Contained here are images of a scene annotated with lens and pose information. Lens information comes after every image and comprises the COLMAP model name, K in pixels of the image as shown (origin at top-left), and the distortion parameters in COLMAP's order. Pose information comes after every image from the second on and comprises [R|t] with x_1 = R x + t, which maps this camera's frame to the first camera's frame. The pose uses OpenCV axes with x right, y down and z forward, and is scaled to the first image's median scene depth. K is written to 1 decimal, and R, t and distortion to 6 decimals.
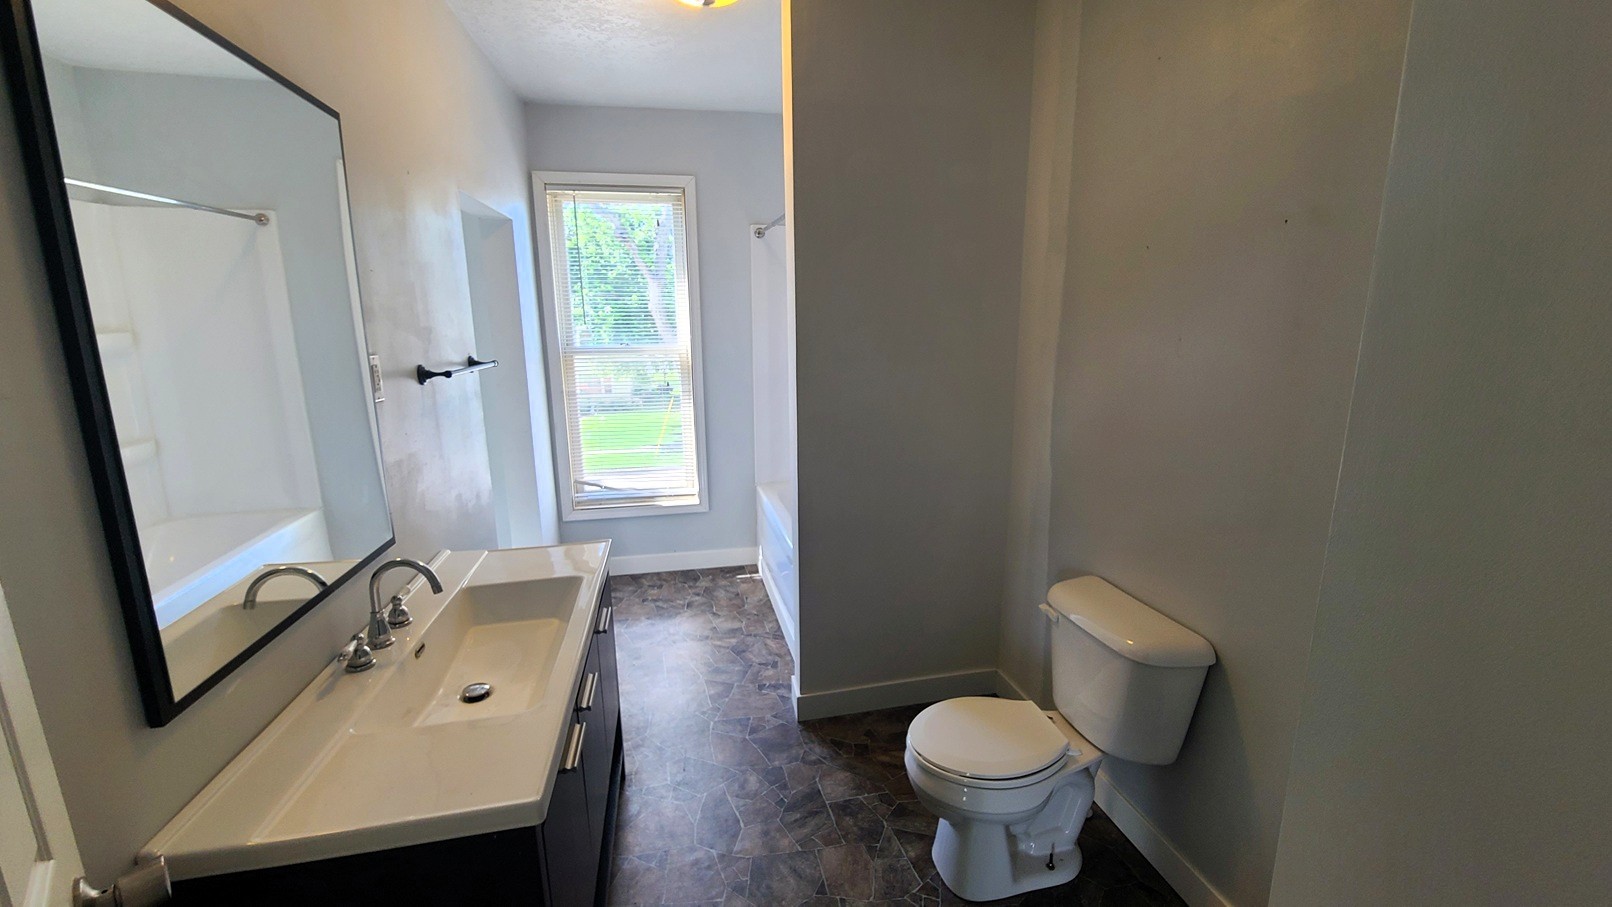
lens RADIAL K [[663.1, 0, 806.0], [0, 663.1, 453.5], [0, 0, 1]] dist [0.000047, 0.000095]
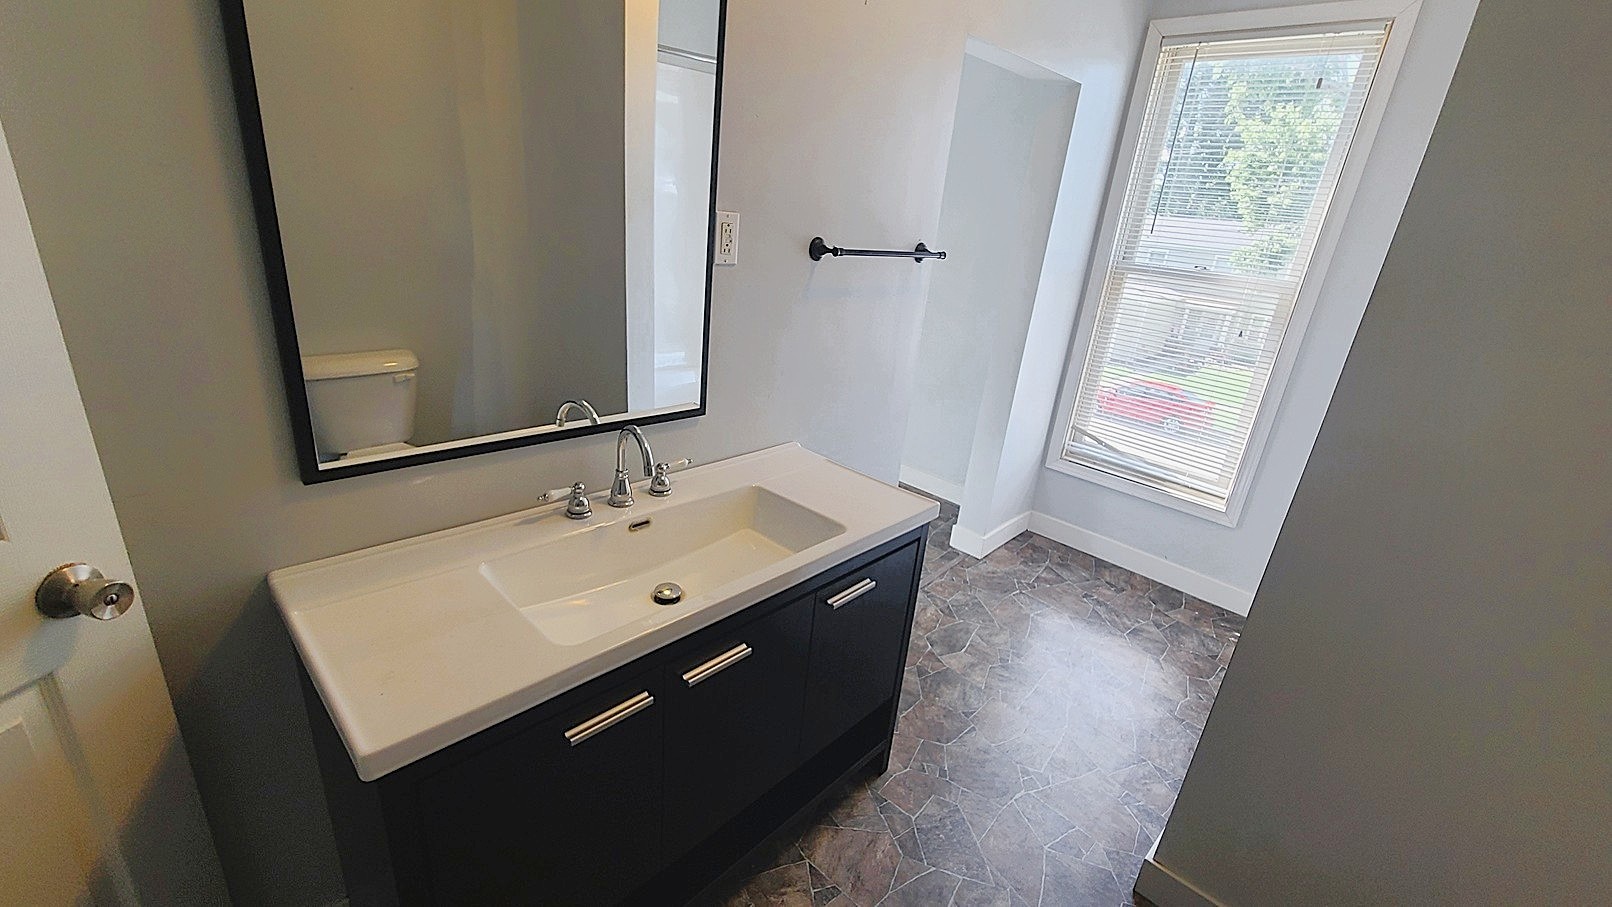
lens RADIAL K [[663.1, 0, 806.0], [0, 663.1, 453.5], [0, 0, 1]] dist [0.000047, 0.000095]
pose [[0.570586, 0.345388, -0.745076, 0.095520], [-0.259557, 0.936599, 0.235399, -0.036193], [0.779141, 0.059075, 0.624058, 0.238093]]
